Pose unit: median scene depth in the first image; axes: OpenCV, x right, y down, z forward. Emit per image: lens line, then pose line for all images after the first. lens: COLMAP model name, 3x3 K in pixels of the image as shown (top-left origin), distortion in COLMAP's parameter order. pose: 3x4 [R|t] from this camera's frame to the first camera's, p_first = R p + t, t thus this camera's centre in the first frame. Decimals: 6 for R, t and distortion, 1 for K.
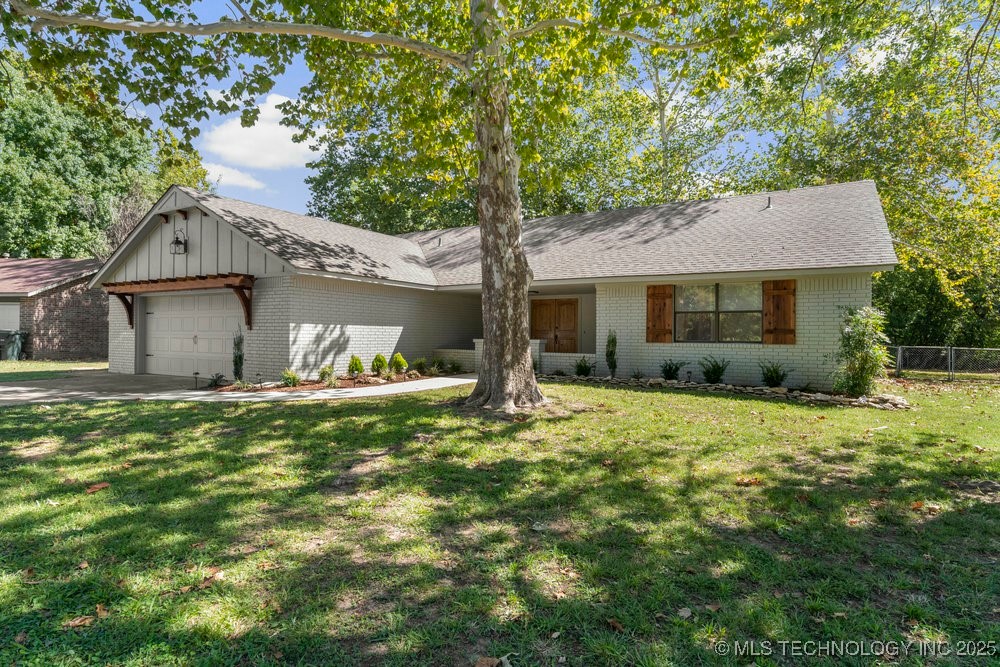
lens RADIAL K [[538.4, 0, 494.8], [0, 538.4, 332.7], [0, 0, 1]] dist [-0.001817, 0.000258]
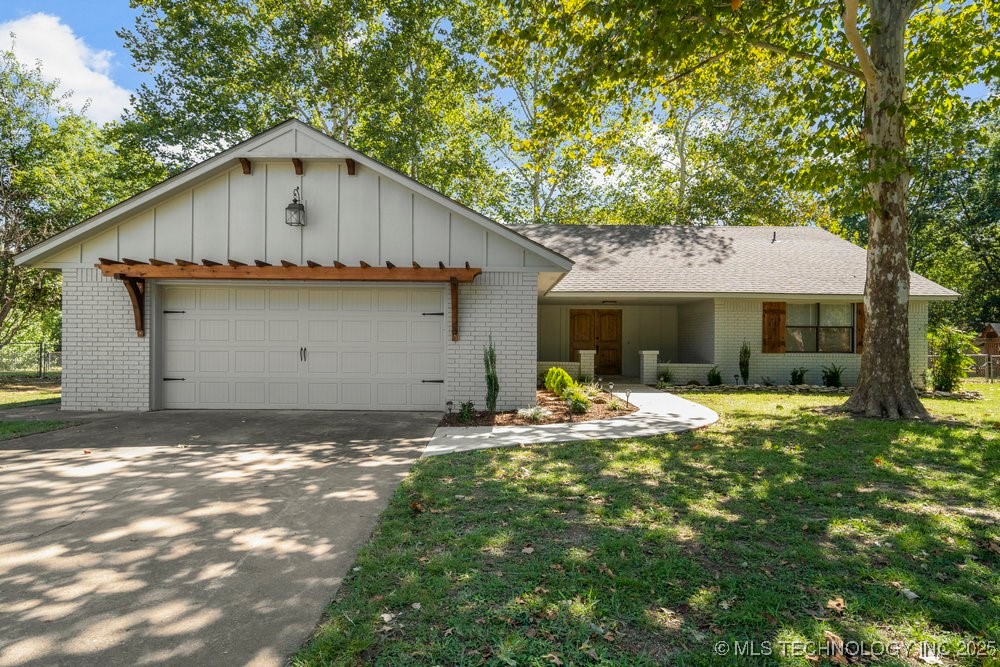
lens RADIAL K [[538.4, 0, 498.0], [0, 538.4, 337.9], [0, 0, 1]] dist [-0.001817, 0.000258]
pose [[0.856988, 0.005769, 0.515304, -0.767587], [-0.003956, 0.999982, -0.004616, -0.005505], [-0.515321, 0.001917, 0.856995, 0.324224]]
